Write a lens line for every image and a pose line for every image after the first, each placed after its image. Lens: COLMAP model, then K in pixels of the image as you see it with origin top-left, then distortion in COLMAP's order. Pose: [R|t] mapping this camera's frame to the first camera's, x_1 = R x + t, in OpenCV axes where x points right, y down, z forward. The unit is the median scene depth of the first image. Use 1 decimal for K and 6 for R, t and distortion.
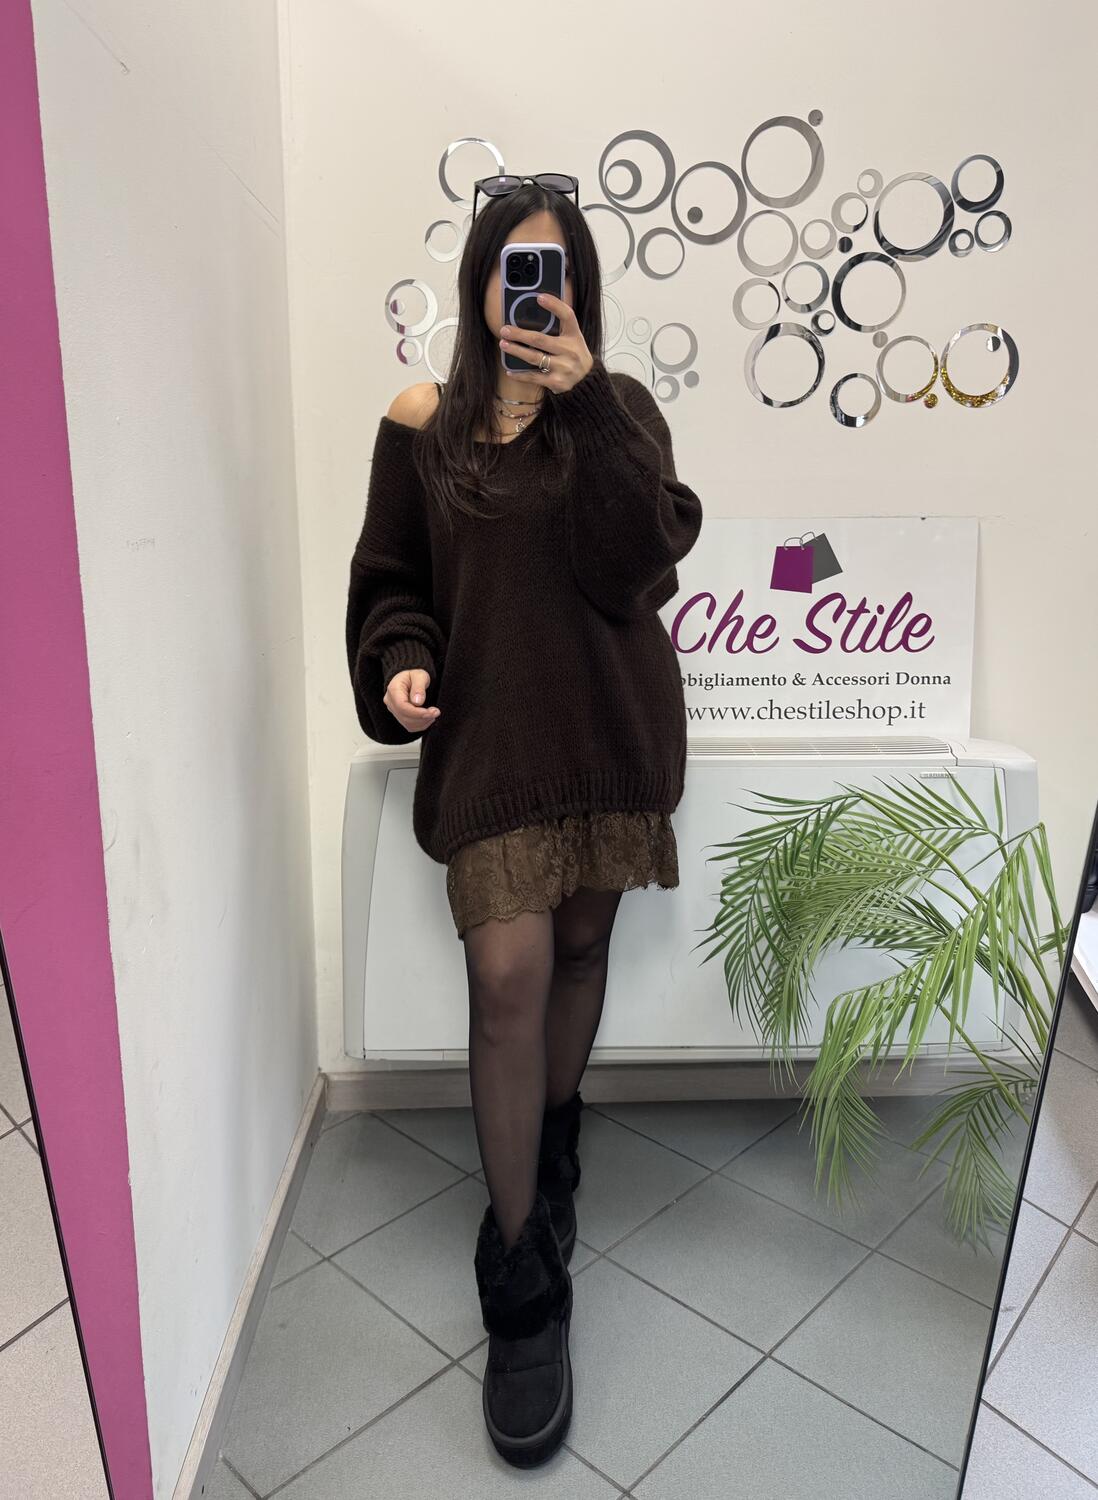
lens RADIAL K [[1073.2, 0, 548.5], [0, 1073.2, 730.9], [0, 0, 1]] dist [0.056367, -0.087849]
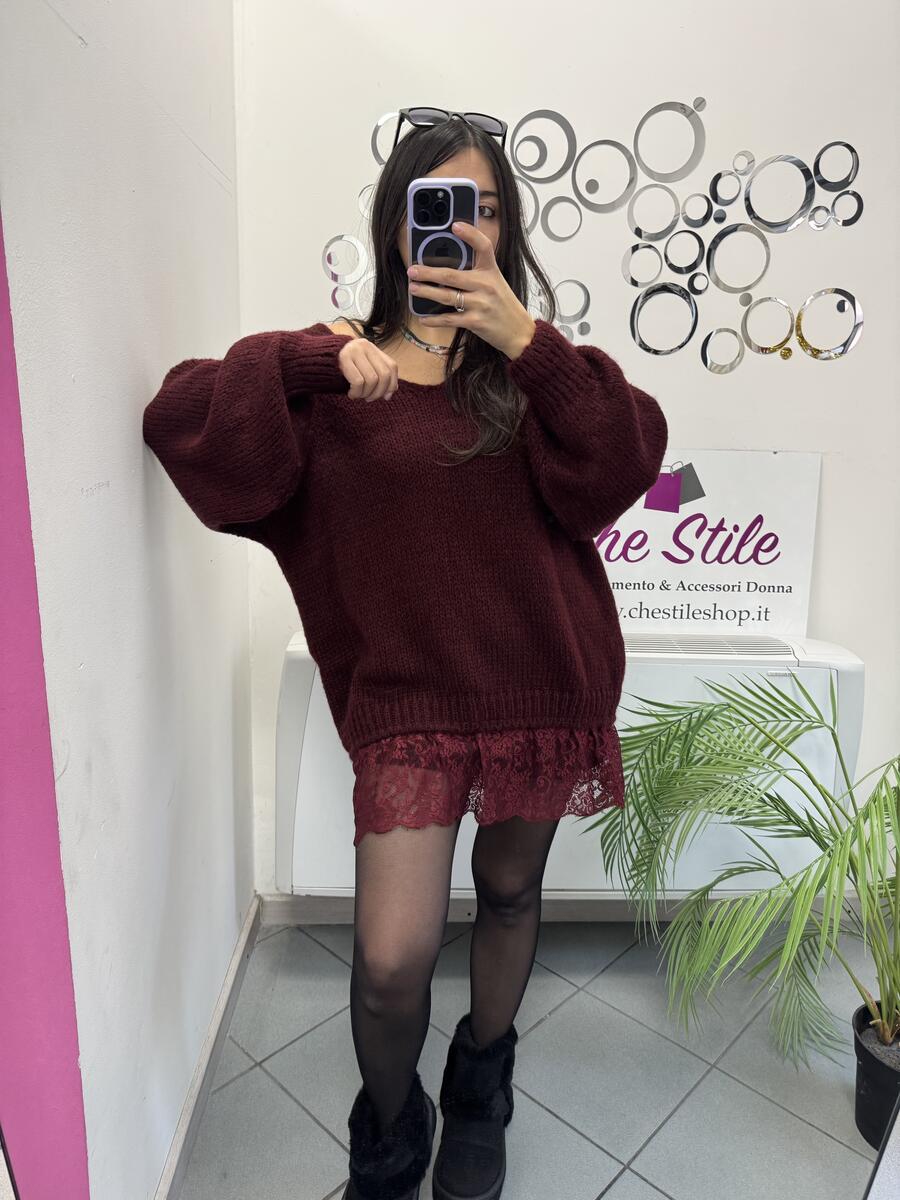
lens RADIAL K [[824.9, 0, 443.6], [0, 824.9, 603.0], [0, 0, 1]] dist [0.024495, -0.042814]
pose [[0.999665, 0.025137, 0.006130, -0.016512], [-0.025361, 0.998896, 0.039548, -0.059994], [-0.005129, -0.039690, 0.999199, 0.094858]]
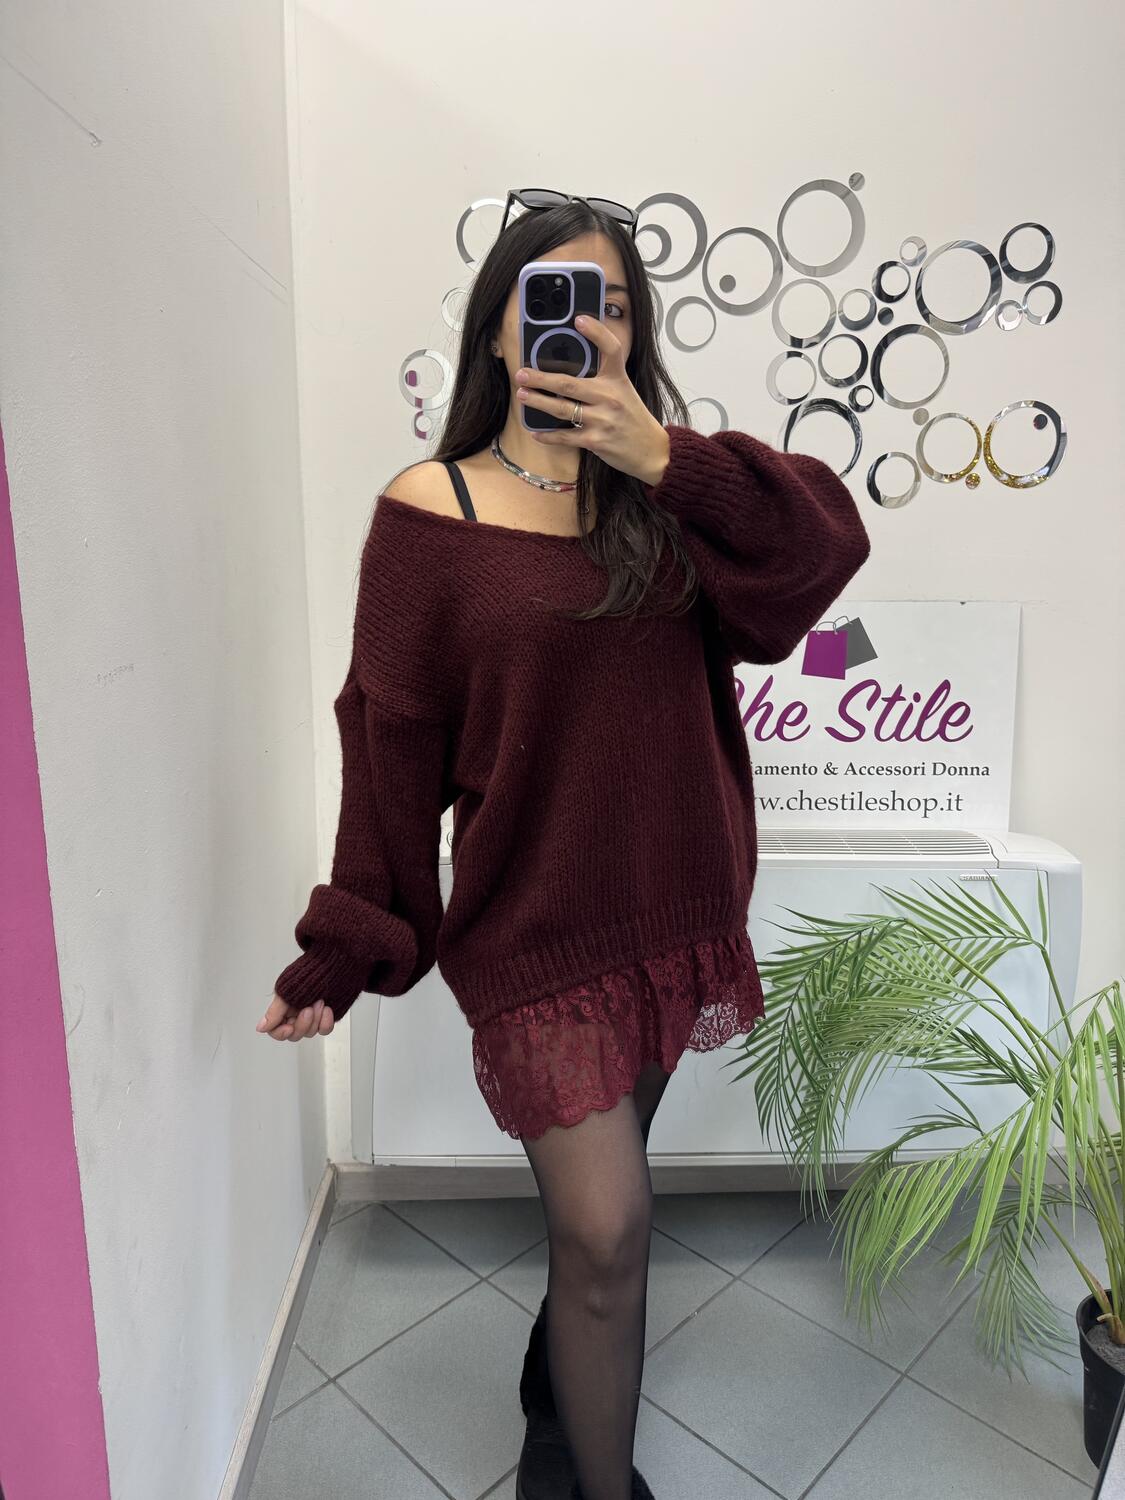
lens RADIAL K [[1030.4, 0, 562.3], [0, 1030.4, 755.4], [0, 0, 1]] dist [0.037366, -0.061217]
pose [[0.999965, 0.007669, -0.003293, -0.002363], [-0.007627, 0.999891, 0.012661, -0.071938], [0.003390, -0.012635, 0.999914, 0.086122]]
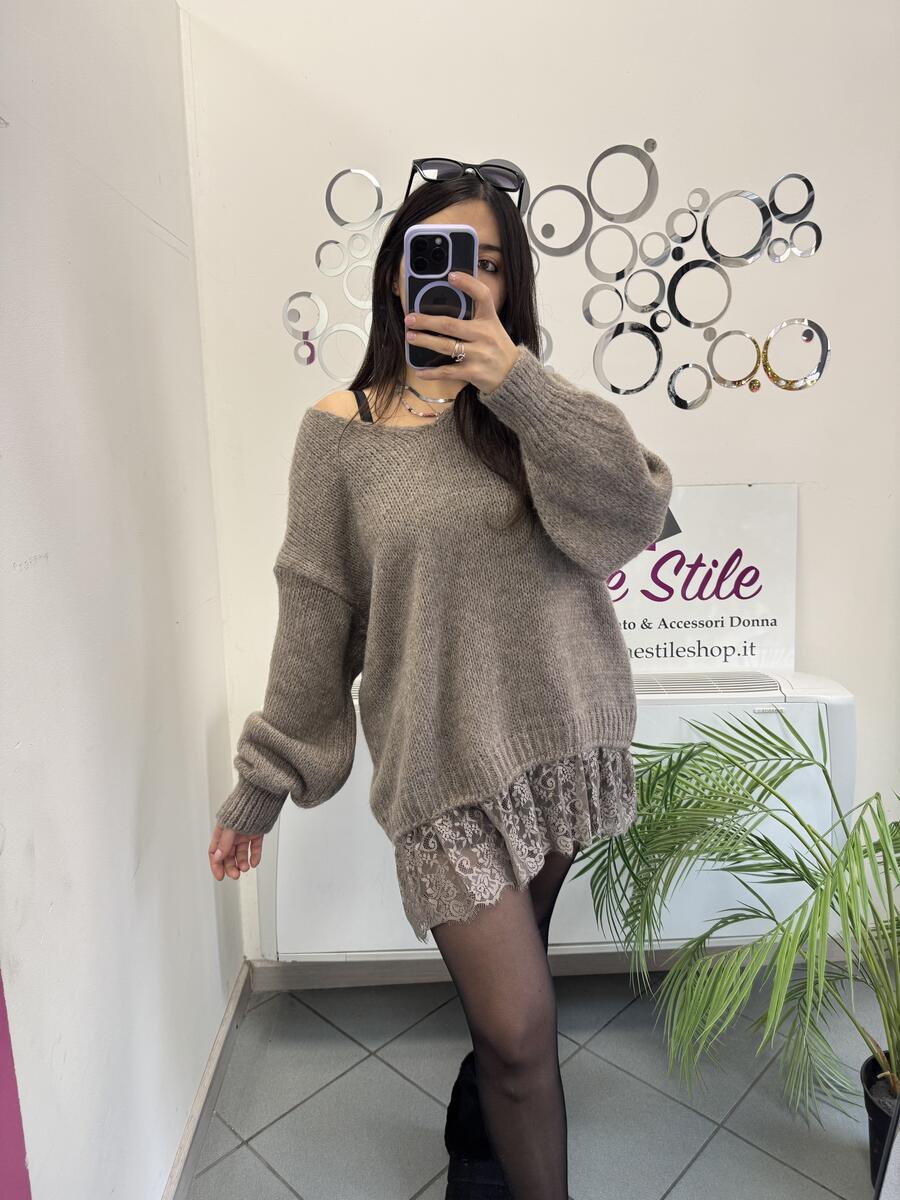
lens RADIAL K [[824.3, 0, 449.8], [0, 824.3, 604.3], [0, 0, 1]] dist [0.037366, -0.061217]
pose [[0.999815, -0.018602, -0.004802, 0.025754], [0.018572, 0.999809, -0.006050, -0.069943], [0.004913, 0.005960, 0.999970, 0.109215]]
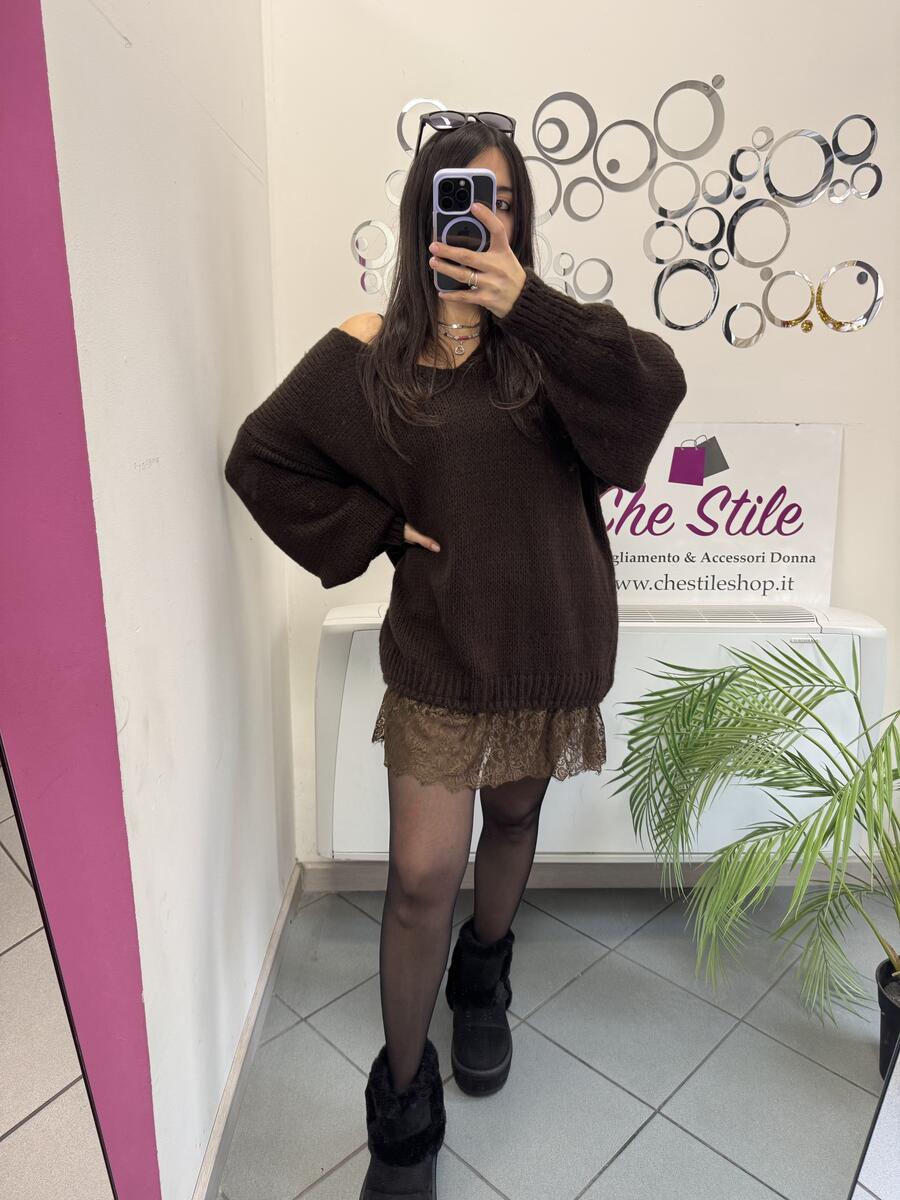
lens RADIAL K [[828.8, 0, 454.2], [0, 828.8, 606.9], [0, 0, 1]] dist [0.030339, -0.046154]
pose [[0.999779, 0.010135, -0.018428, -0.015610], [-0.009077, 0.998355, 0.056609, -0.044082], [0.018972, -0.056429, 0.998226, 0.059411]]
